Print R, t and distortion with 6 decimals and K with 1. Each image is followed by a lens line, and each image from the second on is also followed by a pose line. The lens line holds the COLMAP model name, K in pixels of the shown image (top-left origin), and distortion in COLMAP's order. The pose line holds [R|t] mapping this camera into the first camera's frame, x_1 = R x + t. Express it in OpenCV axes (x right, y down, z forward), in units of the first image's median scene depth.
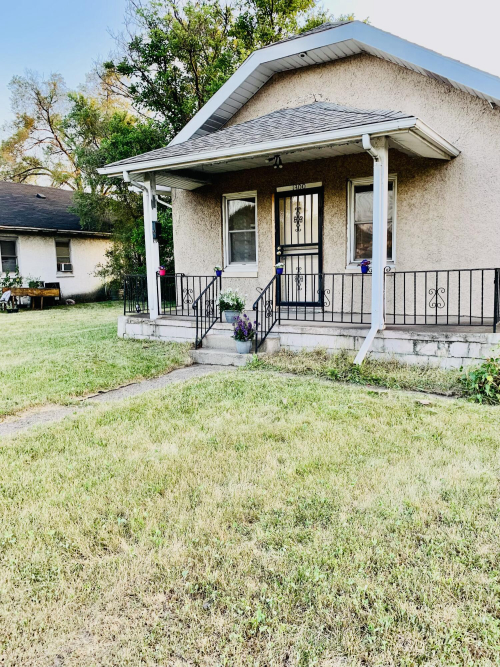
lens RADIAL K [[509.6, 0, 246.0], [0, 509.6, 335.4], [0, 0, 1]] dist [0.005288, -0.003104]
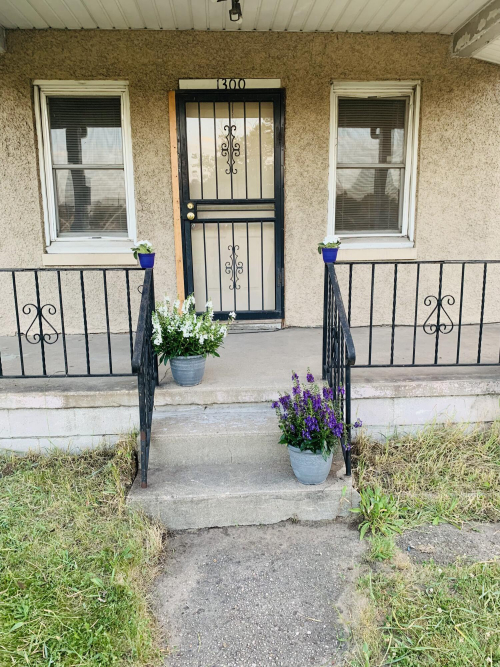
lens RADIAL K [[509.6, 0, 256.3], [0, 509.6, 333.9], [0, 0, 1]] dist [0.005288, -0.003104]
pose [[0.802747, -0.095187, 0.588673, -0.193068], [0.072763, 0.995437, 0.061736, -0.075719], [-0.591863, -0.006725, 0.806010, 0.578660]]
